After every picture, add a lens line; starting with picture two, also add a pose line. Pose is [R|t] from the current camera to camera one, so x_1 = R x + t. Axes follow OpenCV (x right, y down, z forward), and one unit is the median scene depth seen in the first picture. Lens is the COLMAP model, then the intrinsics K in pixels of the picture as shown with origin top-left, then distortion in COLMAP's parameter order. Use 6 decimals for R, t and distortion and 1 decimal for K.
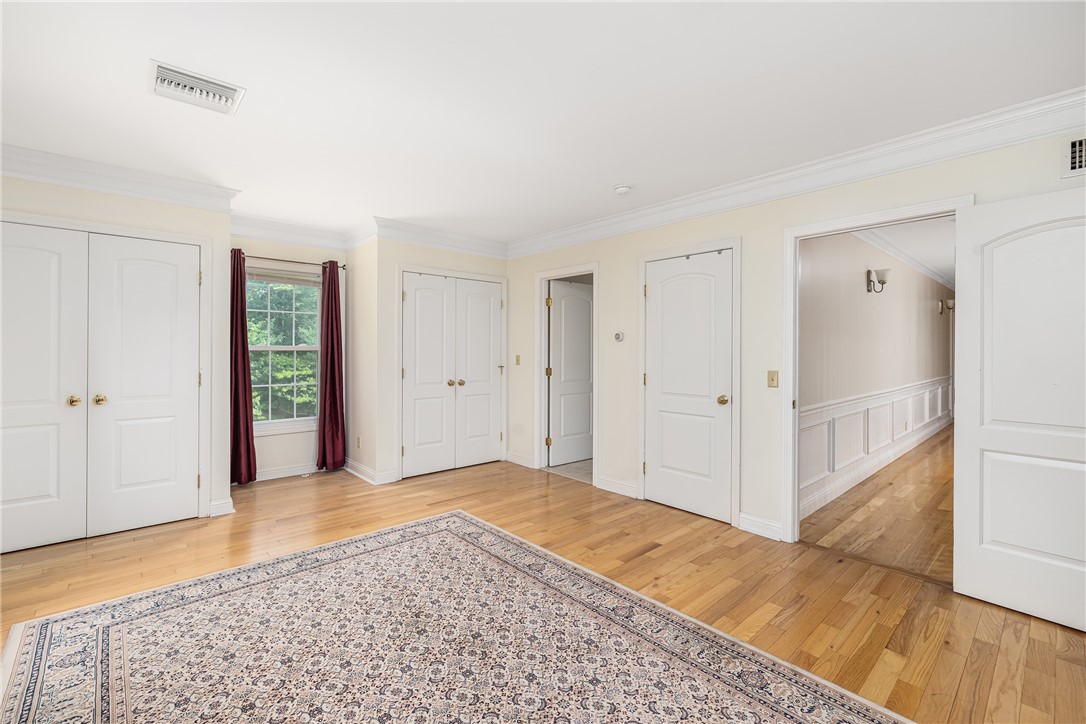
lens RADIAL K [[463.5, 0, 537.9], [0, 463.5, 356.0], [0, 0, 1]] dist [-0.005145, -0.000095]
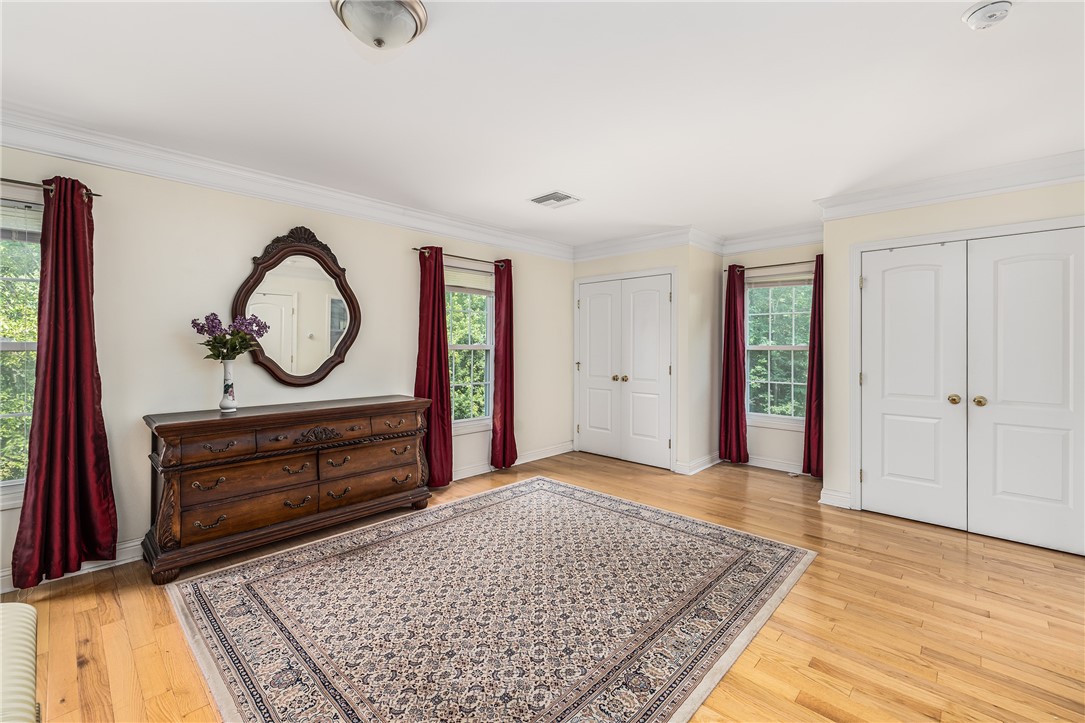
lens RADIAL K [[463.0, 0, 537.4], [0, 463.0, 355.5], [0, 0, 1]] dist [-0.005145, -0.000095]
pose [[0.075167, 0.015974, -0.997043, 0.756305], [-0.018731, 0.999718, 0.014605, -0.006882], [0.996995, 0.017577, 0.075445, 0.612150]]
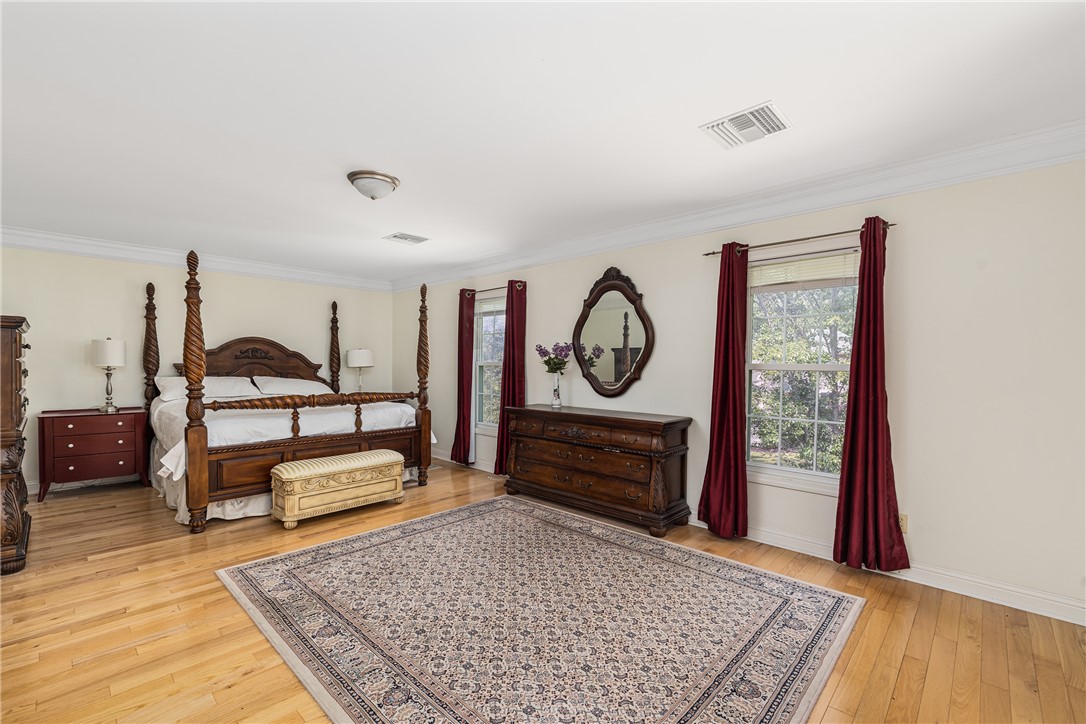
lens RADIAL K [[468.7, 0, 526.0], [0, 468.7, 380.4], [0, 0, 1]] dist [0.000587, -0.000027]
pose [[-0.998065, -0.006894, -0.061791, -0.130339], [-0.010310, 0.998426, 0.055132, -0.030534], [0.061314, 0.055662, -0.996565, 1.588764]]
